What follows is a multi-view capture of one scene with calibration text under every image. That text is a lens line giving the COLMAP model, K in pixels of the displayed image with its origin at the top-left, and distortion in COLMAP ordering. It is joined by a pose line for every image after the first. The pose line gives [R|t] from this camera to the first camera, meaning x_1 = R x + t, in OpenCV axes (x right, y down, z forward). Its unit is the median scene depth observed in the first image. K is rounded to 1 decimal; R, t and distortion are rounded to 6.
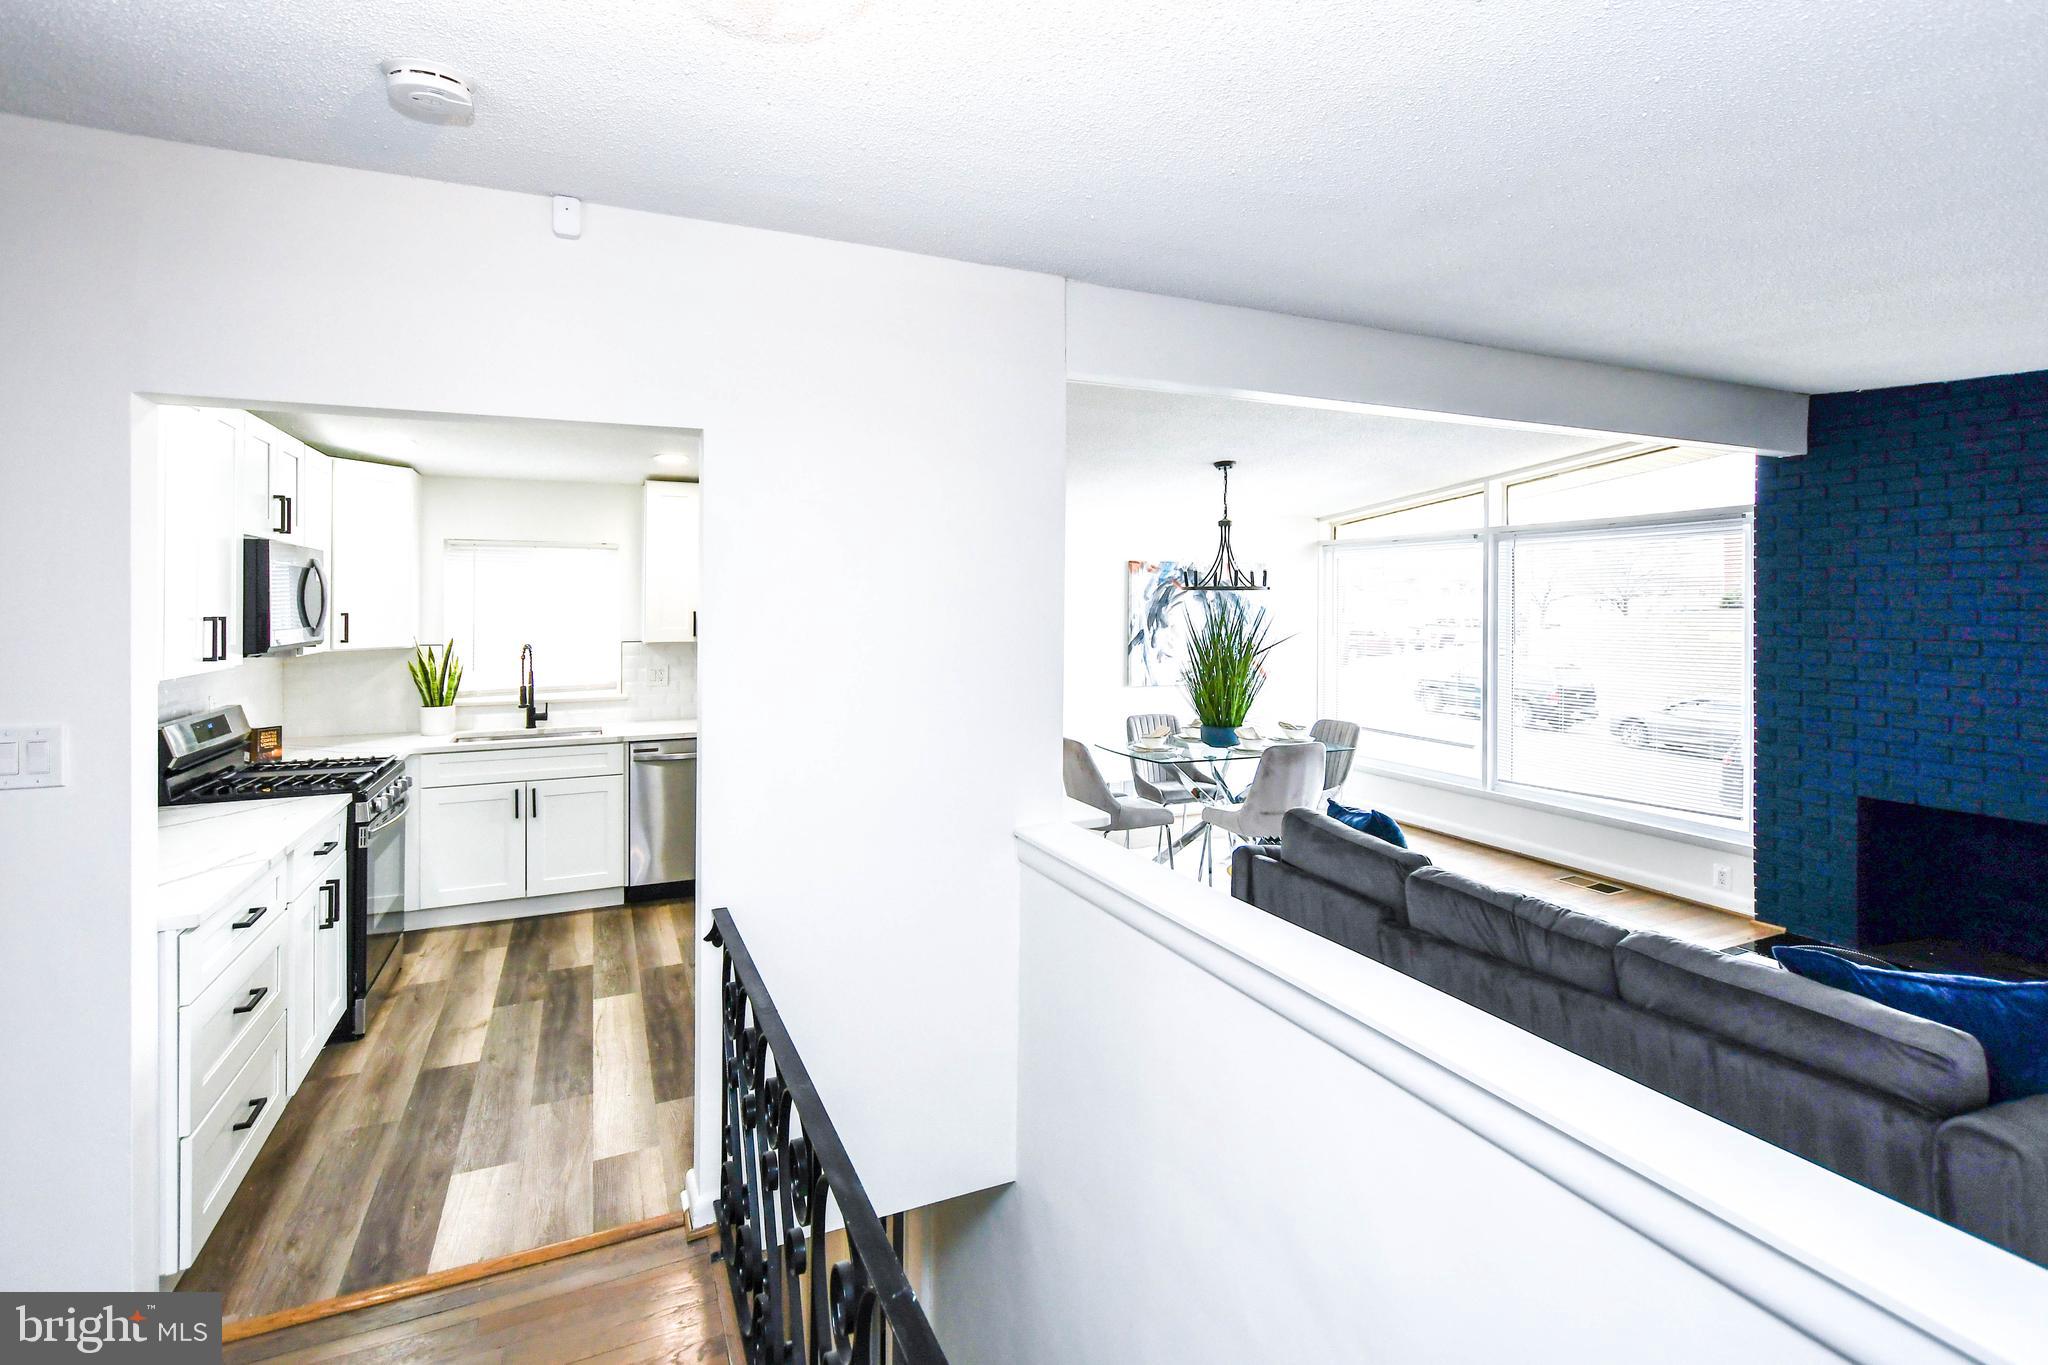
lens RADIAL K [[978.7, 0, 1036.5], [0, 978.7, 597.4], [0, 0, 1]] dist [-0.006114, 0.000543]
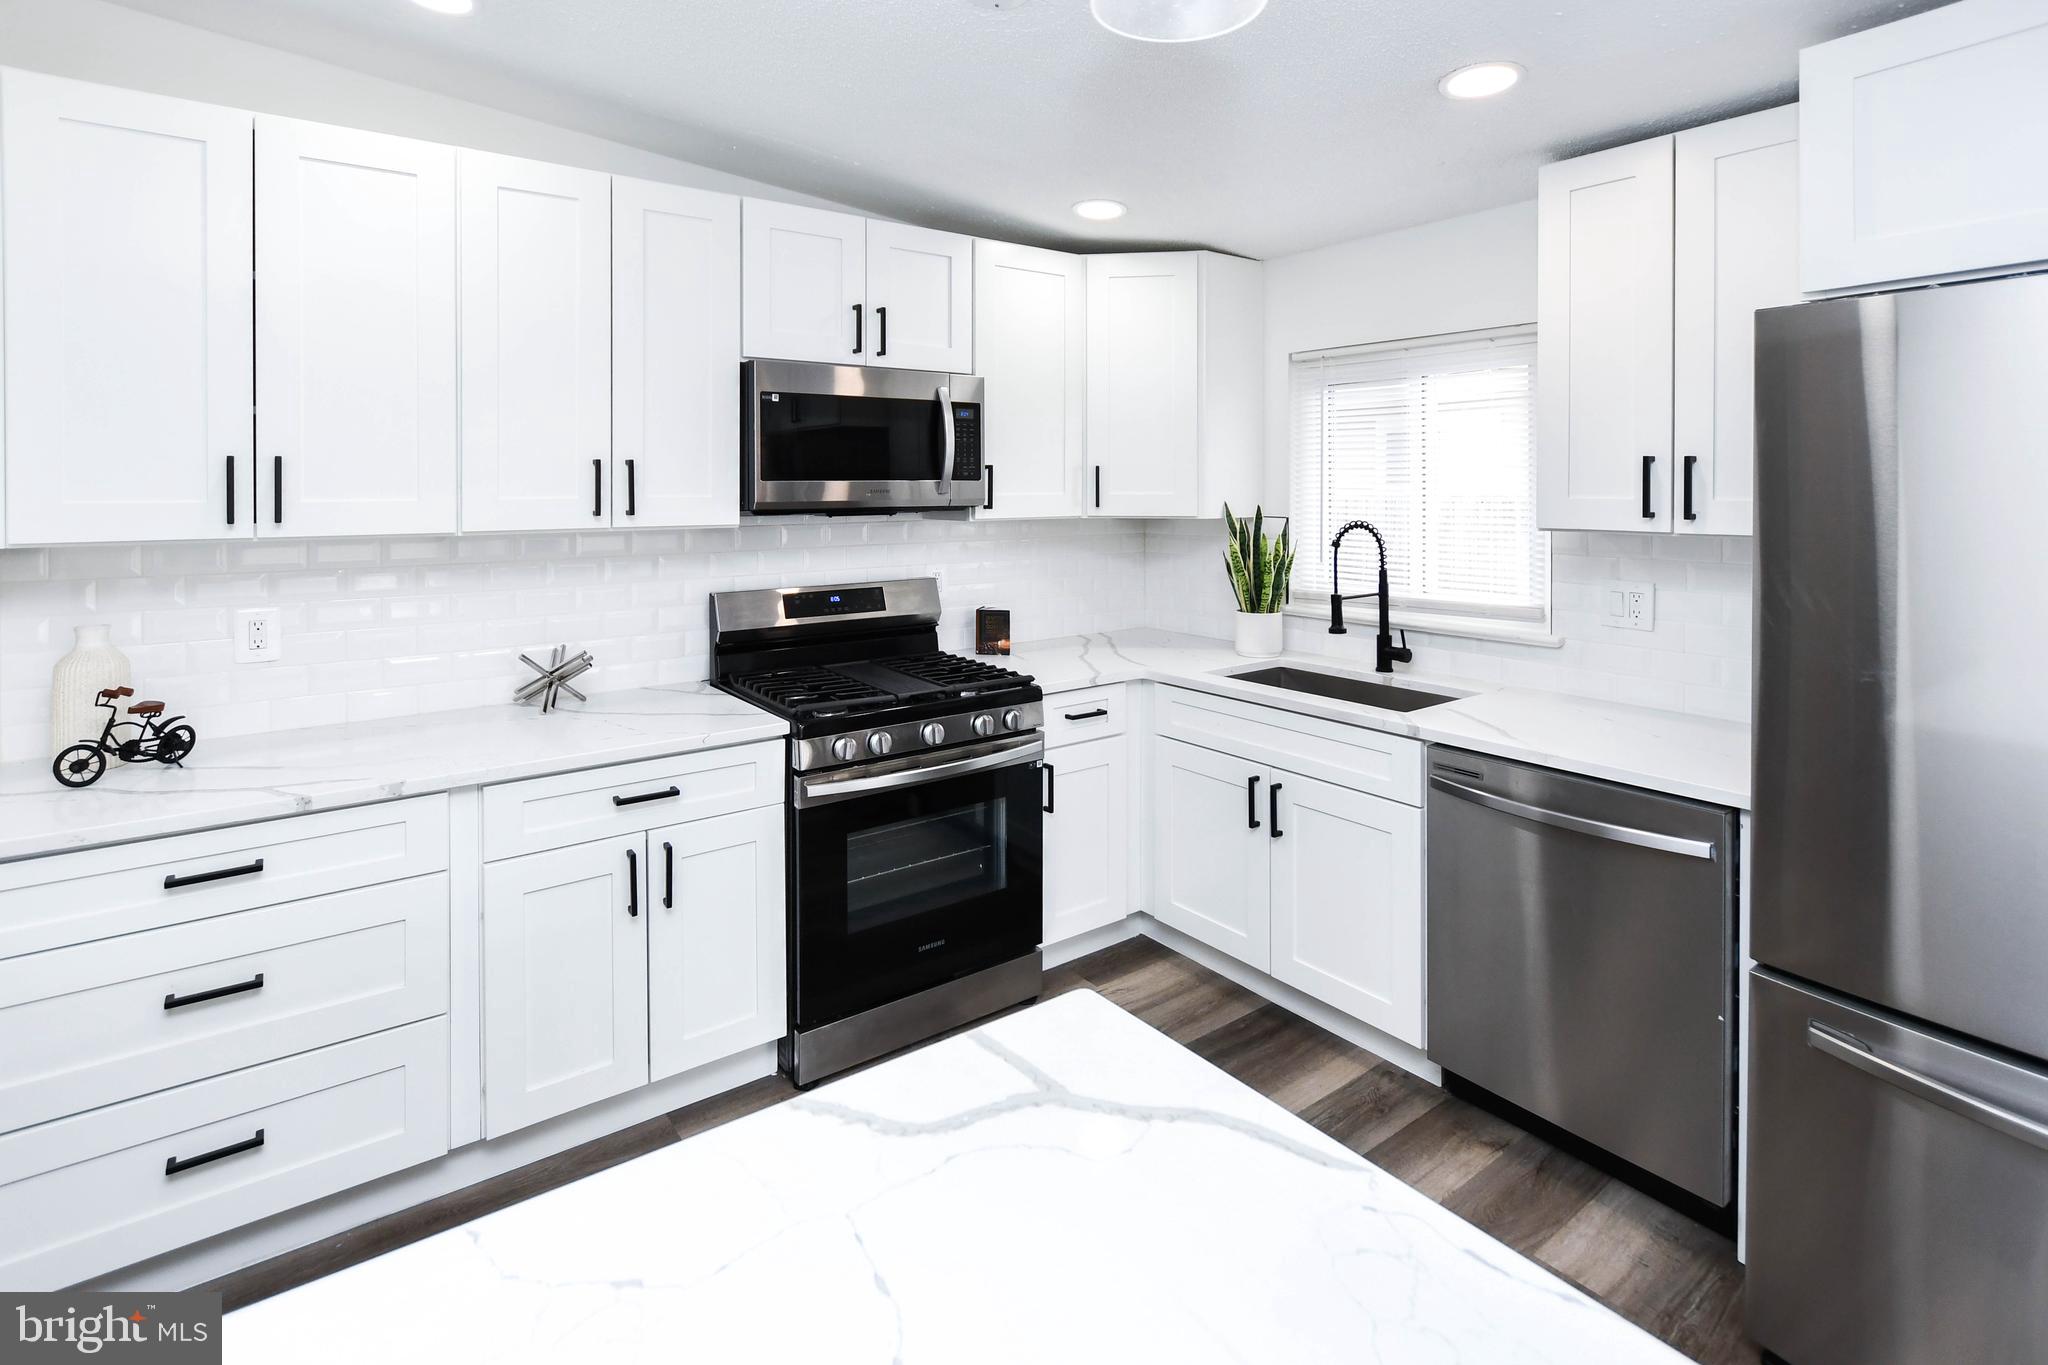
lens RADIAL K [[978.7, 0, 1000.0], [0, 978.7, 500.0], [0, 0, 1]] dist [-0.006114, 0.000543]
pose [[0.182370, 0.015803, -0.983103, -0.009204], [0.008257, 0.999811, 0.017603, 0.025294], [0.983195, -0.011328, 0.182205, 0.715264]]
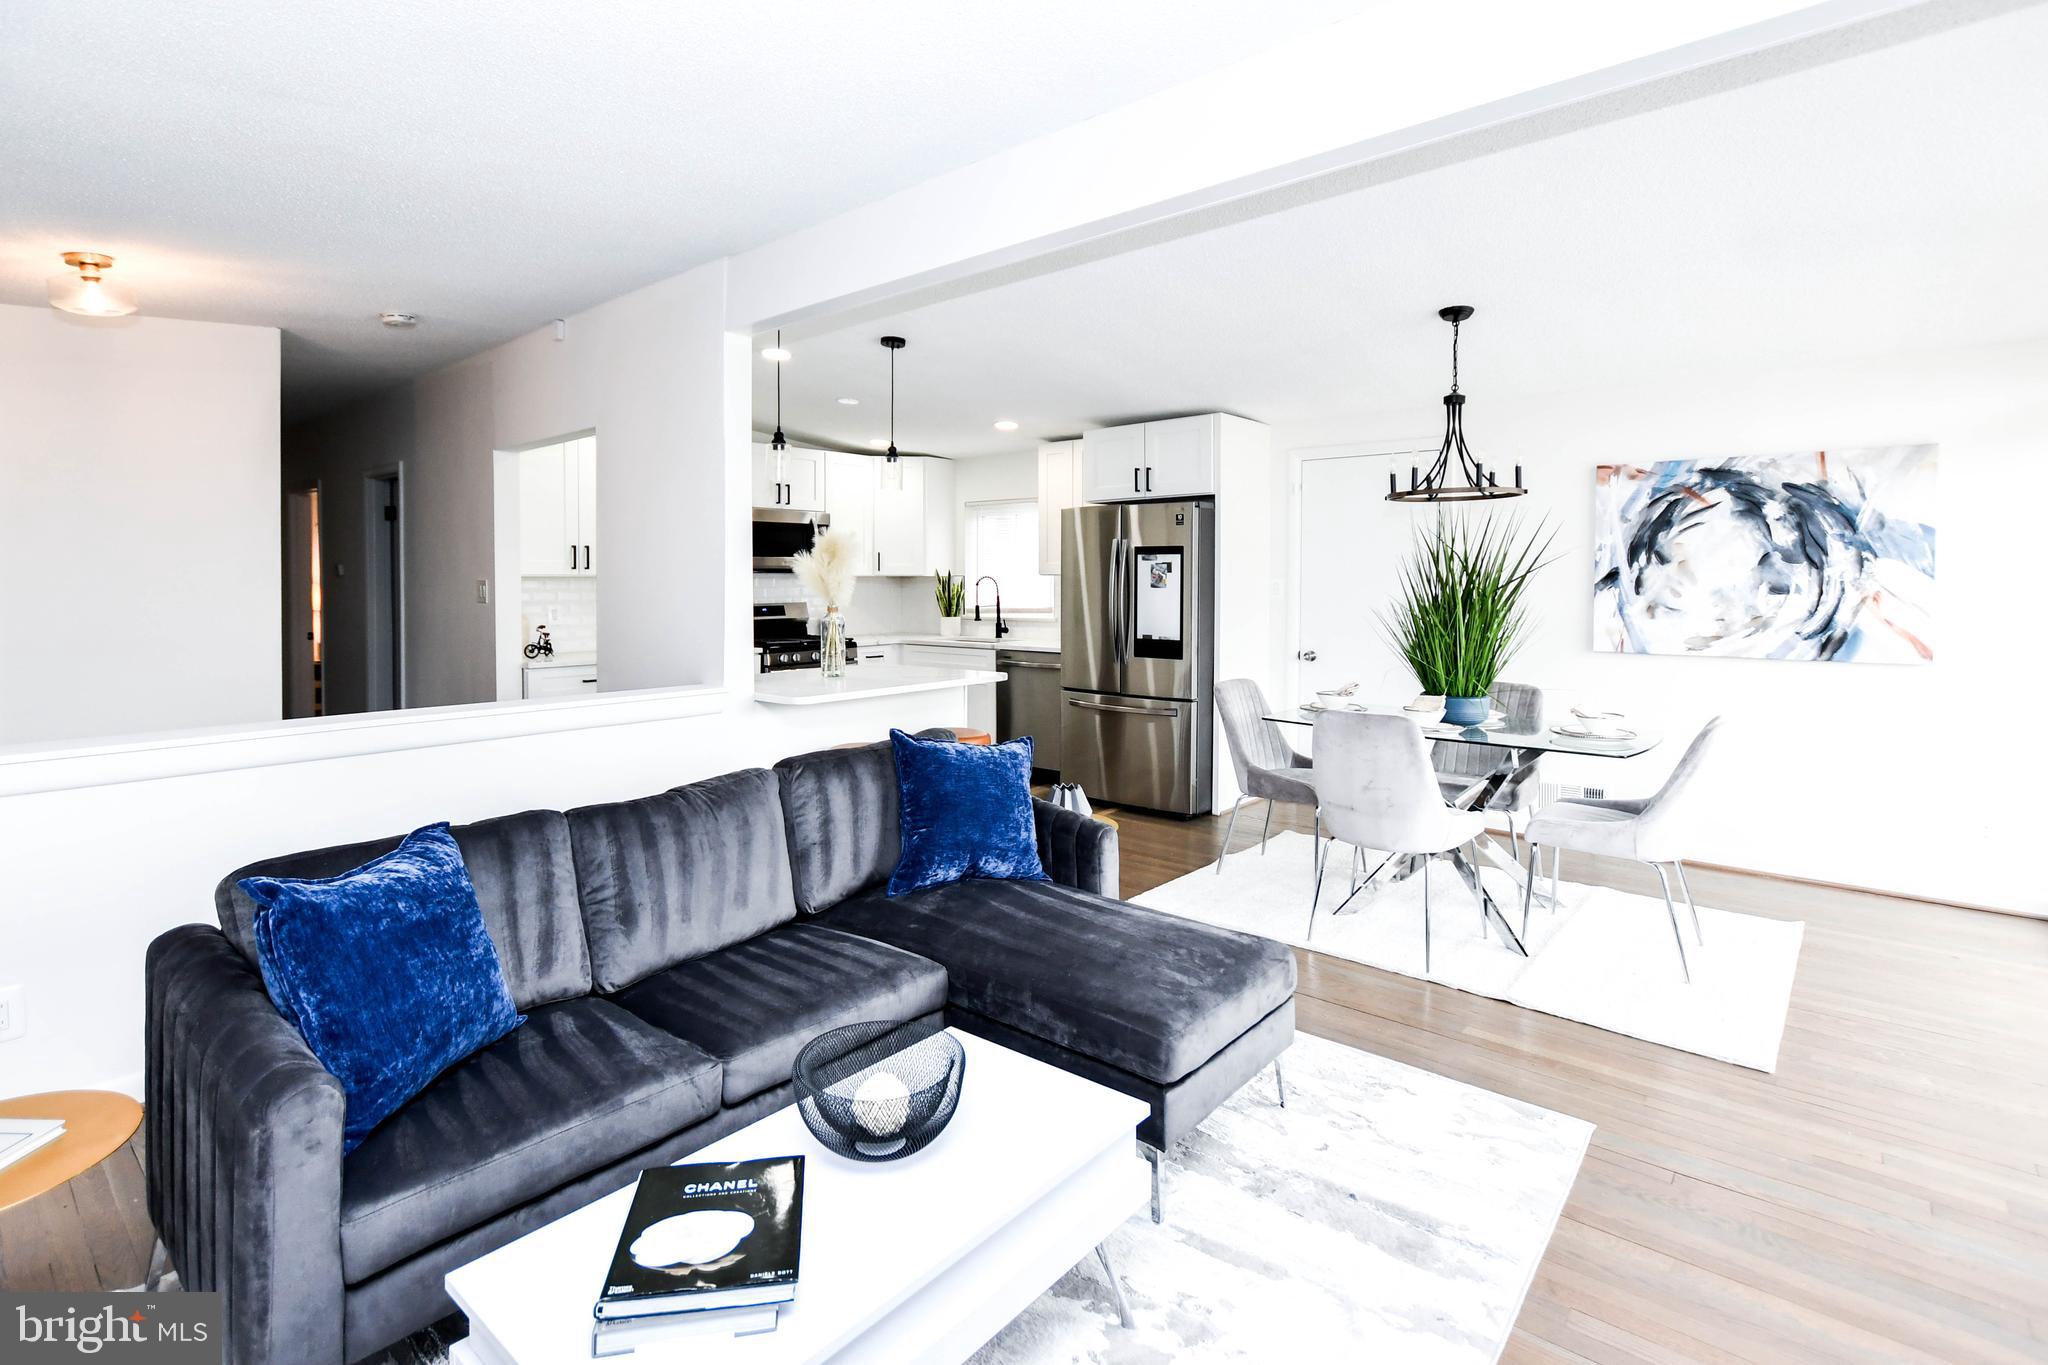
lens RADIAL K [[978.7, 0, 1011.8], [0, 978.7, 607.1], [0, 0, 1]] dist [-0.006114, 0.000543]
pose [[0.402111, 0.027119, -0.915189, 0.766173], [0.007361, 0.999433, 0.032849, 0.048810], [0.915561, -0.019946, 0.401683, 0.494582]]
